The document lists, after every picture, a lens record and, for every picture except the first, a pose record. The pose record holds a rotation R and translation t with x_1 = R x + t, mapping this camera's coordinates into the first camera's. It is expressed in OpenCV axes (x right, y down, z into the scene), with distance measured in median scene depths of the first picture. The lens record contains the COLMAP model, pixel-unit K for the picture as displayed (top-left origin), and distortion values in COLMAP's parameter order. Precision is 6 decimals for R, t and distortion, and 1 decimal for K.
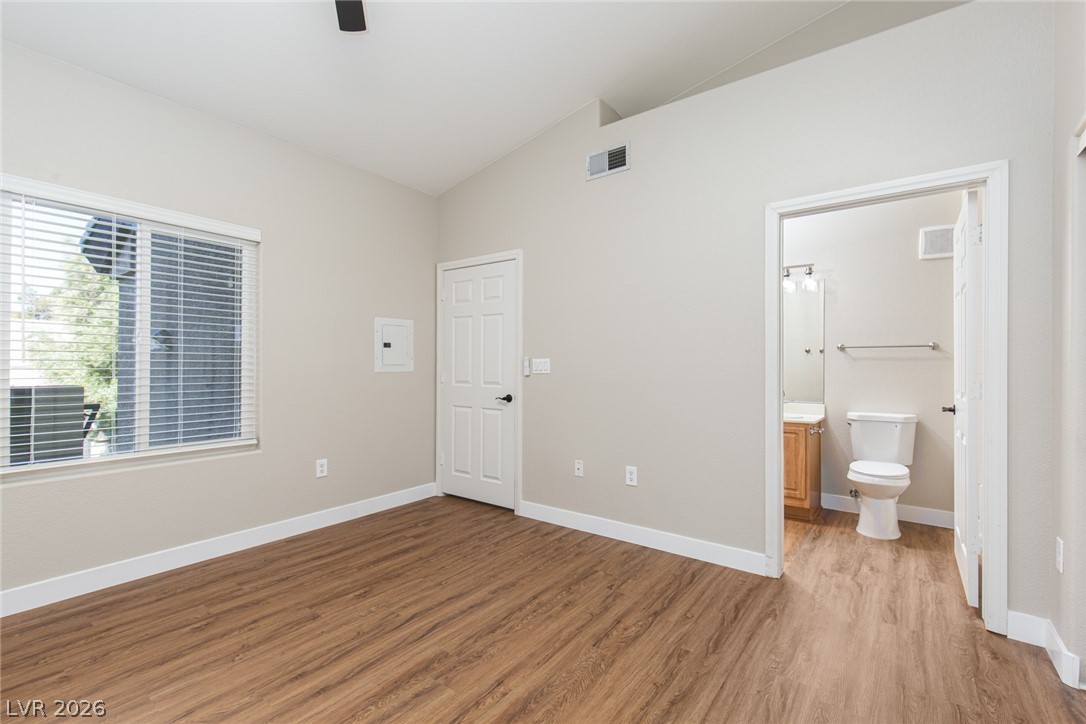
lens RADIAL K [[482.3, 0, 547.1], [0, 482.3, 364.1], [0, 0, 1]] dist [0.000986, 0.000031]
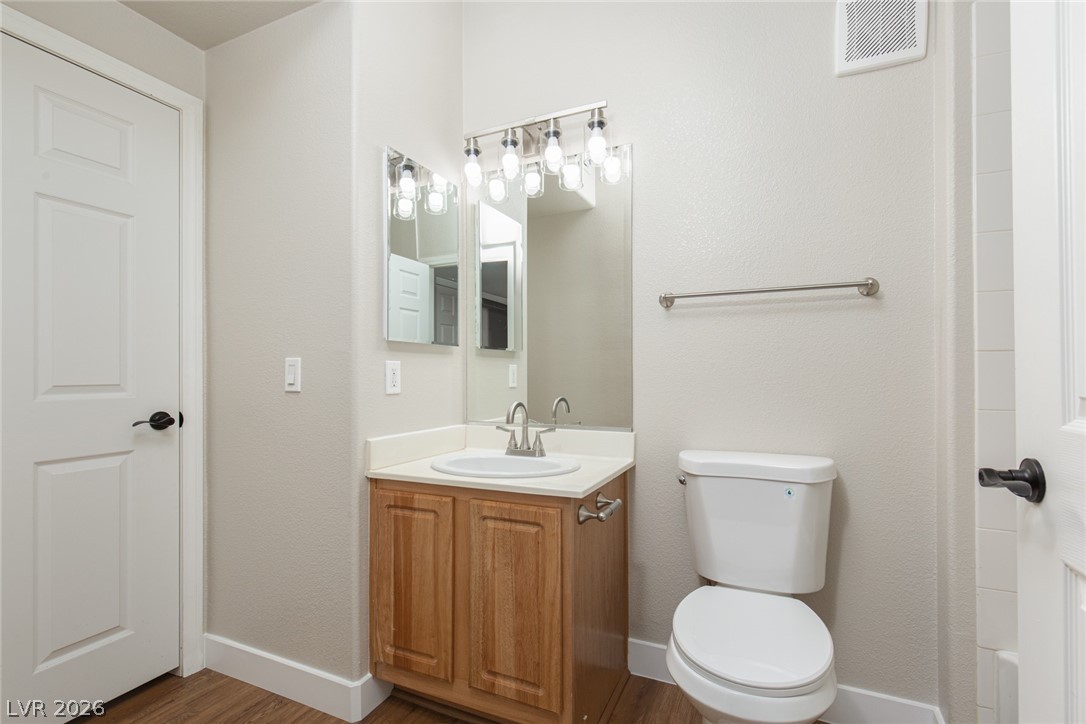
lens RADIAL K [[488.2, 0, 544.5], [0, 488.2, 370.5], [0, 0, 1]] dist [0.006281, -0.000208]
pose [[0.978118, -0.002344, 0.208039, 0.443796], [0.003321, 0.999985, -0.004348, 0.032249], [-0.208026, 0.004944, 0.978111, 0.644761]]
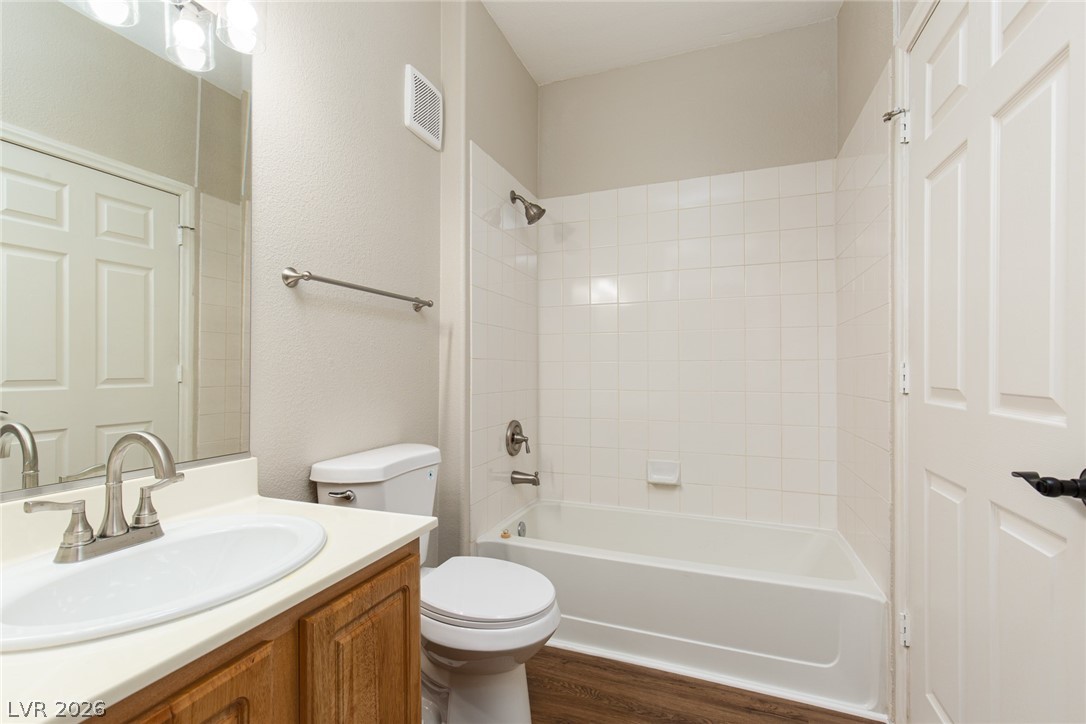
lens RADIAL K [[488.2, 0, 544.5], [0, 488.2, 370.5], [0, 0, 1]] dist [0.006281, -0.000208]
pose [[-0.248279, 0.000230, 0.968688, 0.259401], [0.001234, 0.999999, 0.000079, 0.031915], [-0.968688, 0.001215, -0.248279, 0.976718]]
